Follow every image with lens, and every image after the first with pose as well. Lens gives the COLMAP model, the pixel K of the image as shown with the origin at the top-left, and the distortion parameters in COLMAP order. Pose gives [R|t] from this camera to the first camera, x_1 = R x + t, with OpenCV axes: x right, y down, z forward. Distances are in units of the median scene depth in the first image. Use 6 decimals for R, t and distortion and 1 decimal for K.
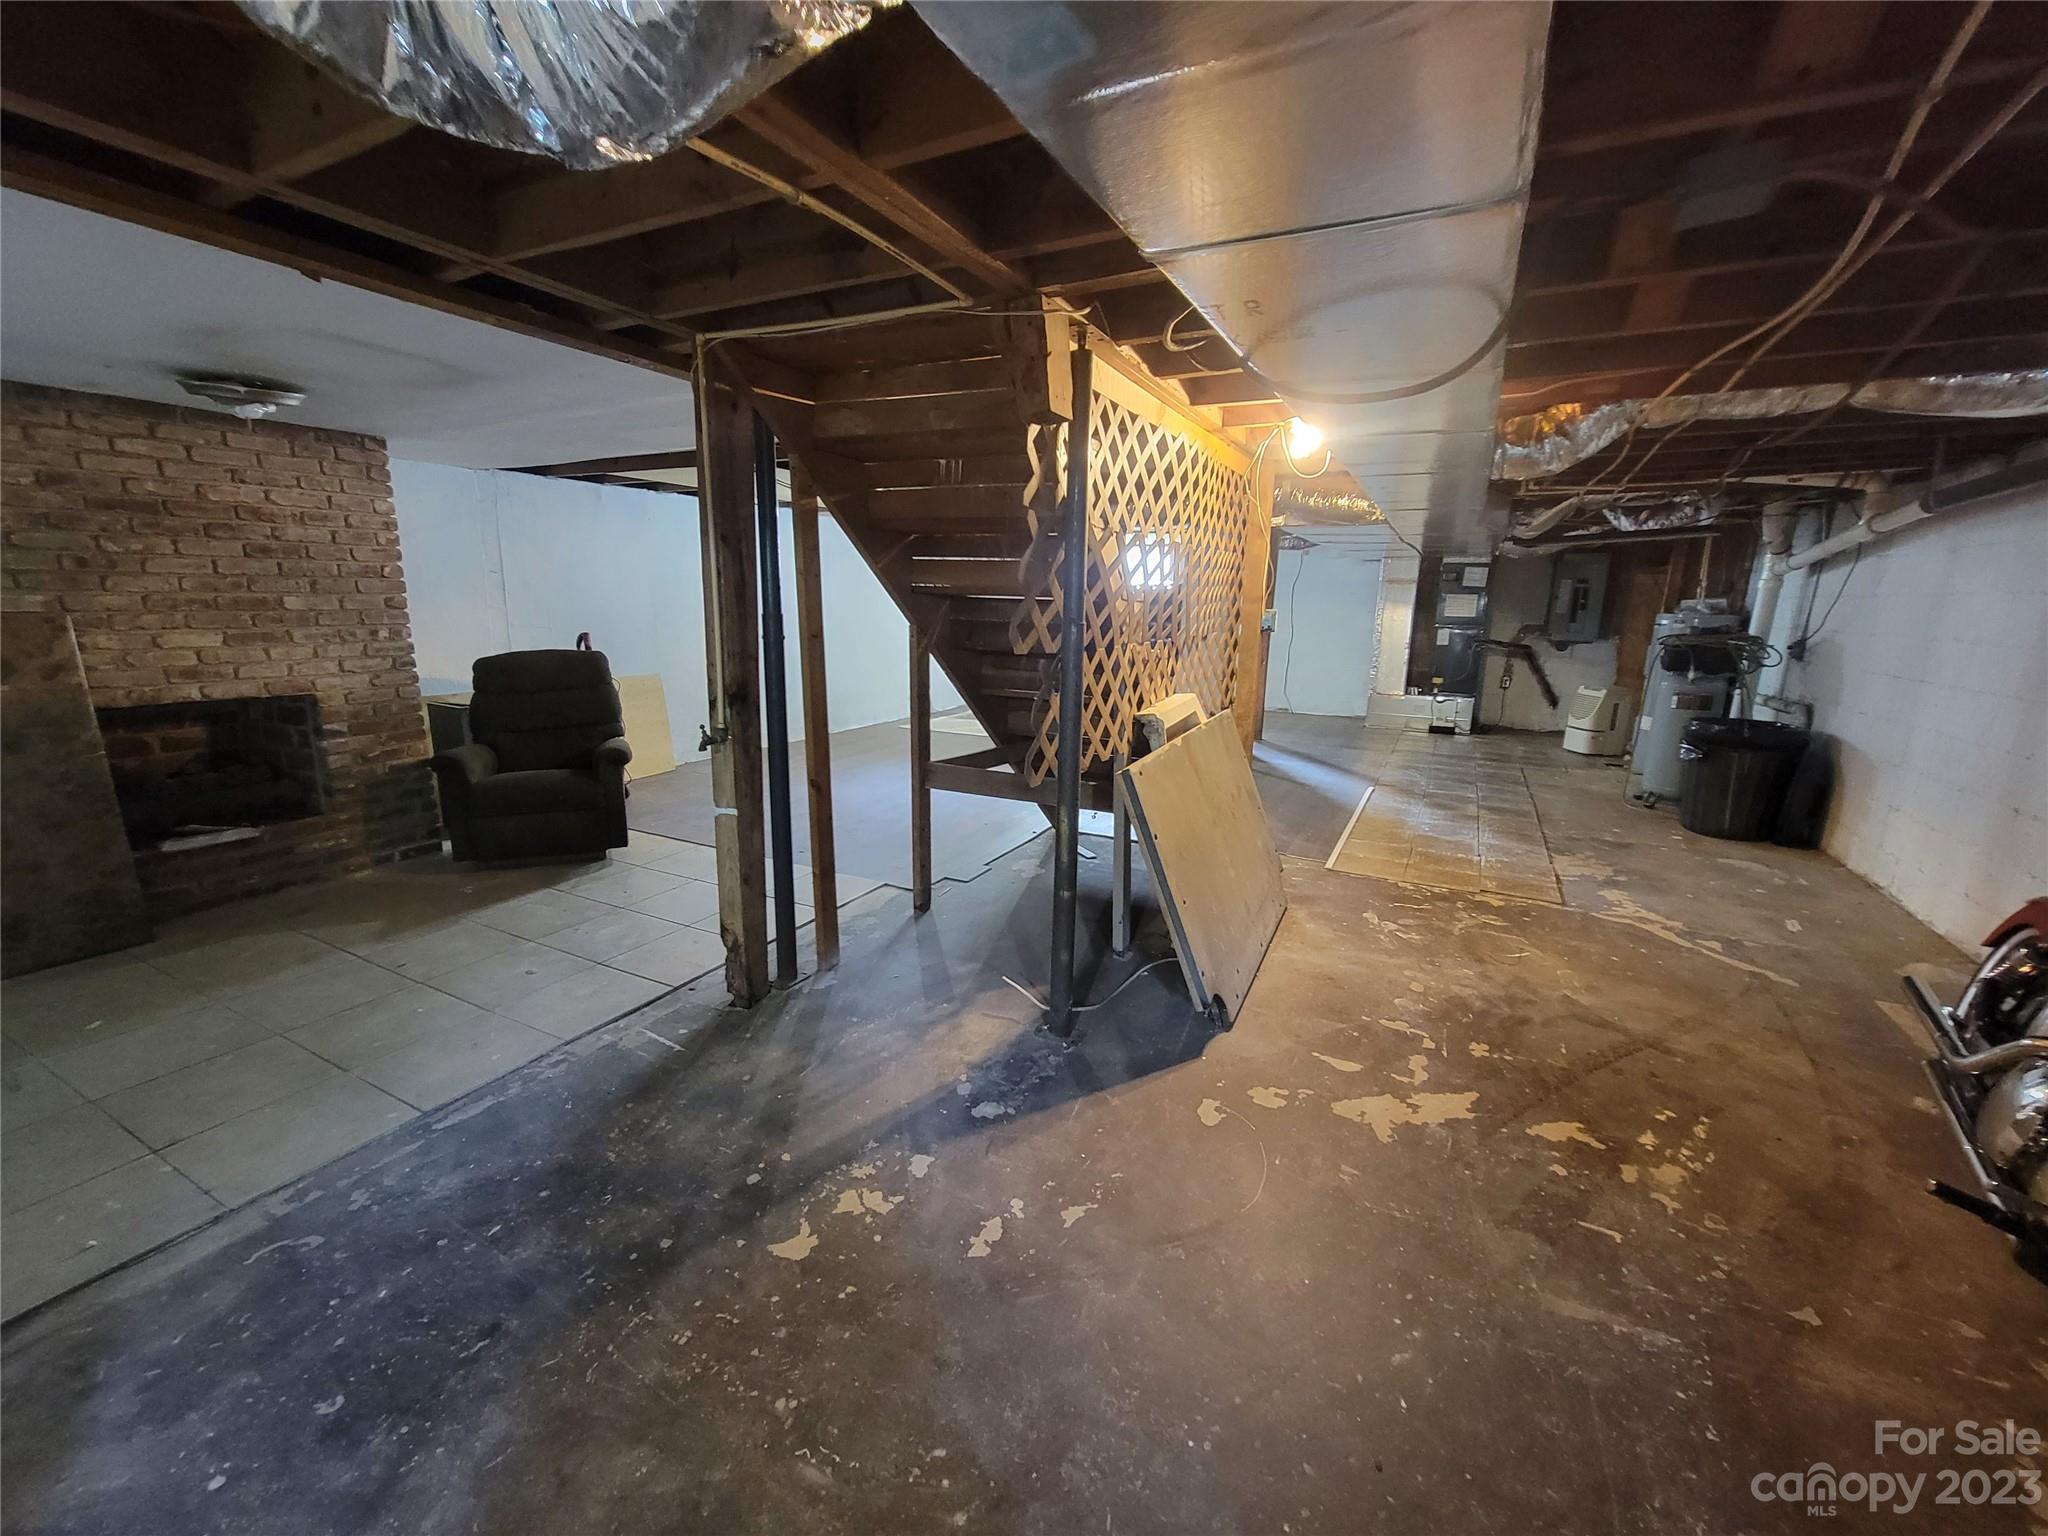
lens RADIAL K [[829.8, 0, 1019.8], [0, 829.8, 779.9], [0, 0, 1]] dist [-0.004398, -0.000109]
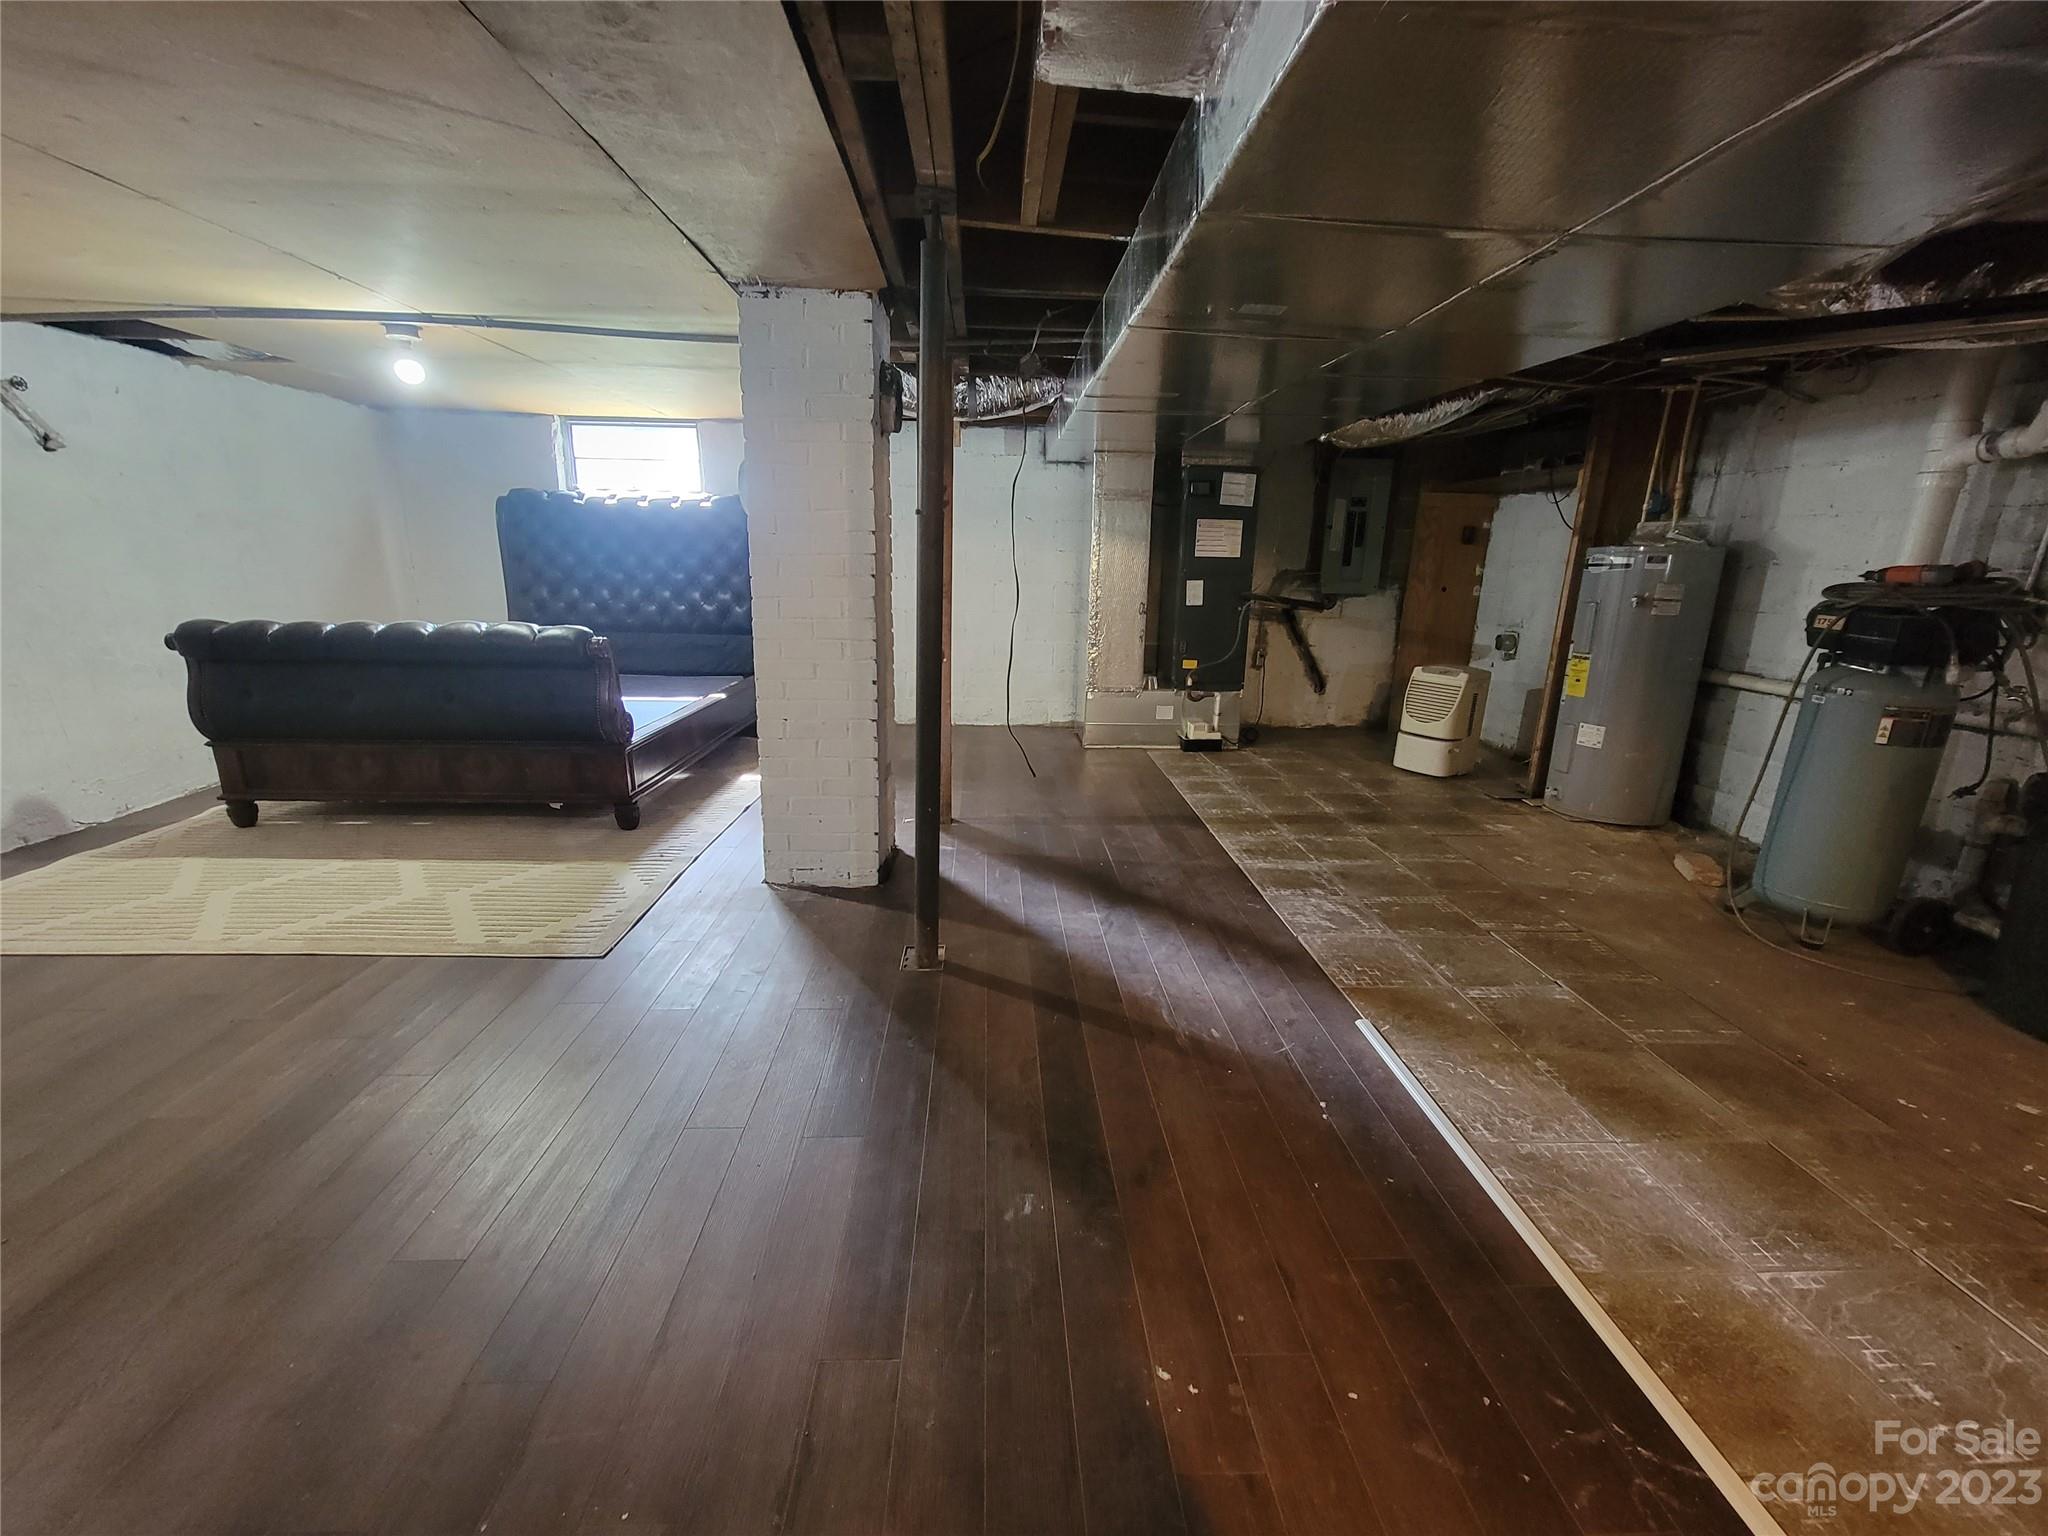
lens RADIAL K [[829.8, 0, 1019.8], [0, 829.8, 779.9], [0, 0, 1]] dist [-0.004398, -0.000109]
pose [[0.867814, -0.129392, 0.479747, 0.095560], [0.103312, 0.991386, 0.080504, -0.099055], [-0.486031, -0.020299, 0.873706, 0.535839]]
